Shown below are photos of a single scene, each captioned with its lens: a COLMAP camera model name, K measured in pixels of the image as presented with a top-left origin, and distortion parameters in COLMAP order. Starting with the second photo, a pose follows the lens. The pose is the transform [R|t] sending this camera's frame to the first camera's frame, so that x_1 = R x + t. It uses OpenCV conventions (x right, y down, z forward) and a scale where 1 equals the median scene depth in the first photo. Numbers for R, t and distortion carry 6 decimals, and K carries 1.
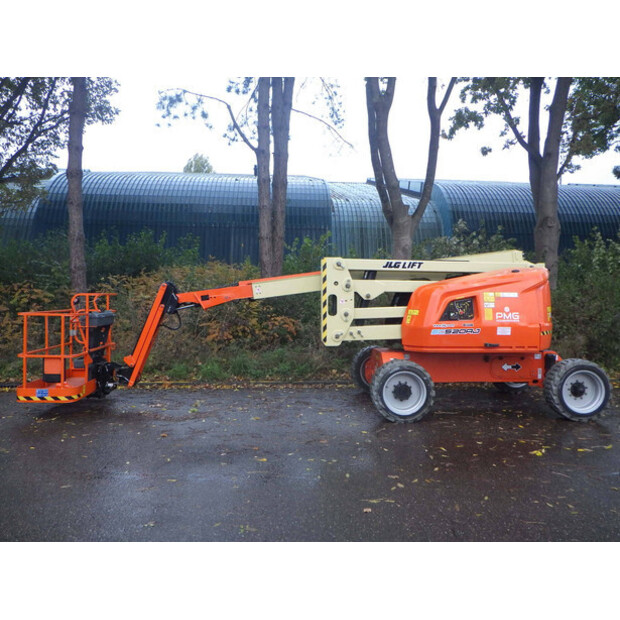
lens RADIAL K [[511.8, 0, 310.0], [0, 511.8, 310.0], [0, 0, 1]] dist [-0.004486, -0.006021]
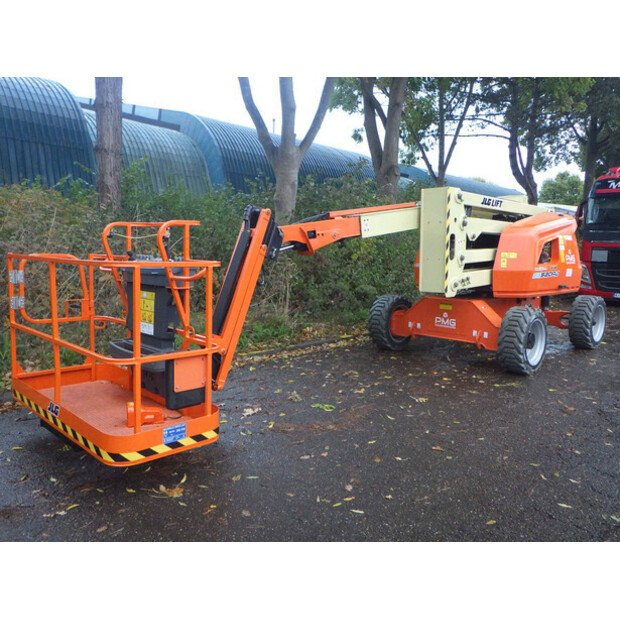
lens RADIAL K [[511.8, 0, 310.0], [0, 511.8, 310.0], [0, 0, 1]] dist [-0.004486, -0.006021]
pose [[0.748579, -0.075524, 0.658731, -0.636184], [0.005938, 0.994215, 0.107240, 0.001486], [-0.663019, -0.076366, 0.744697, 0.506664]]
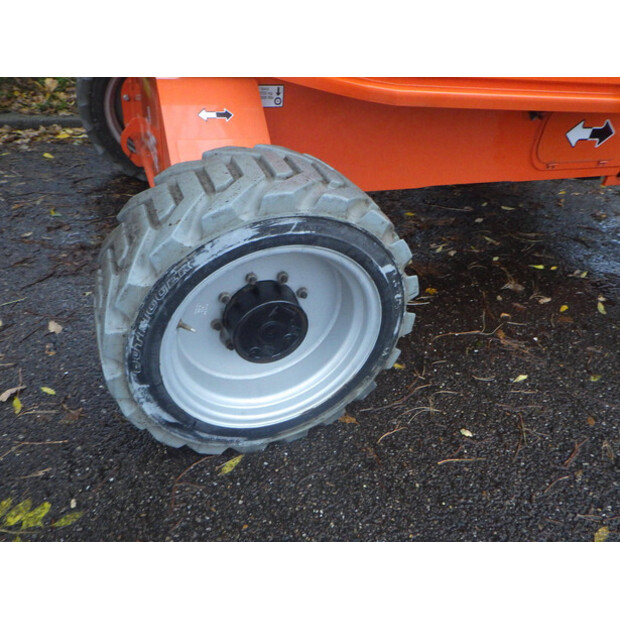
lens RADIAL K [[534.2, 0, 320.1], [0, 534.2, 308.6], [0, 0, 1]] dist [-0.007286, -0.002724]
pose [[0.946172, -0.099786, 0.307897, 0.121241], [-0.096271, 0.821467, 0.562071, 0.030653], [-0.309014, -0.561458, 0.767643, 0.736063]]
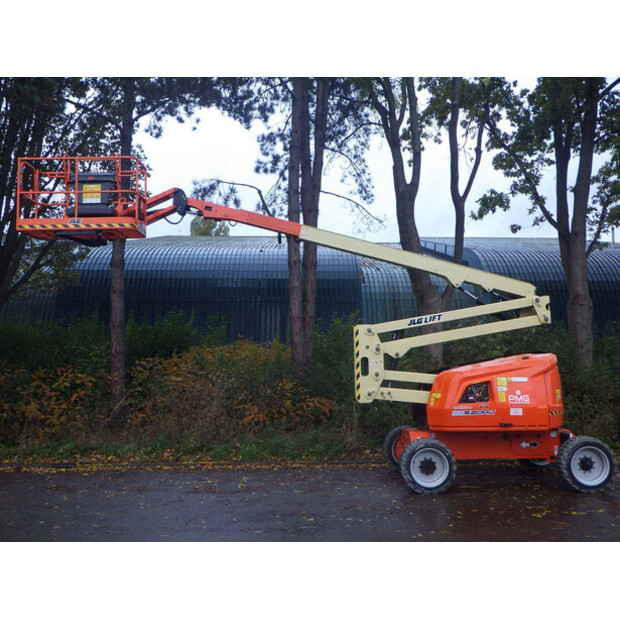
lens RADIAL K [[625.1, 0, 310.0], [0, 625.1, 310.0], [0, 0, 1]] dist [-0.001807, -0.024891]
pose [[0.998988, -0.015506, -0.042208, -0.014790], [0.010473, 0.993081, -0.116963, -0.023041], [0.043730, 0.116402, 0.992239, -0.378044]]
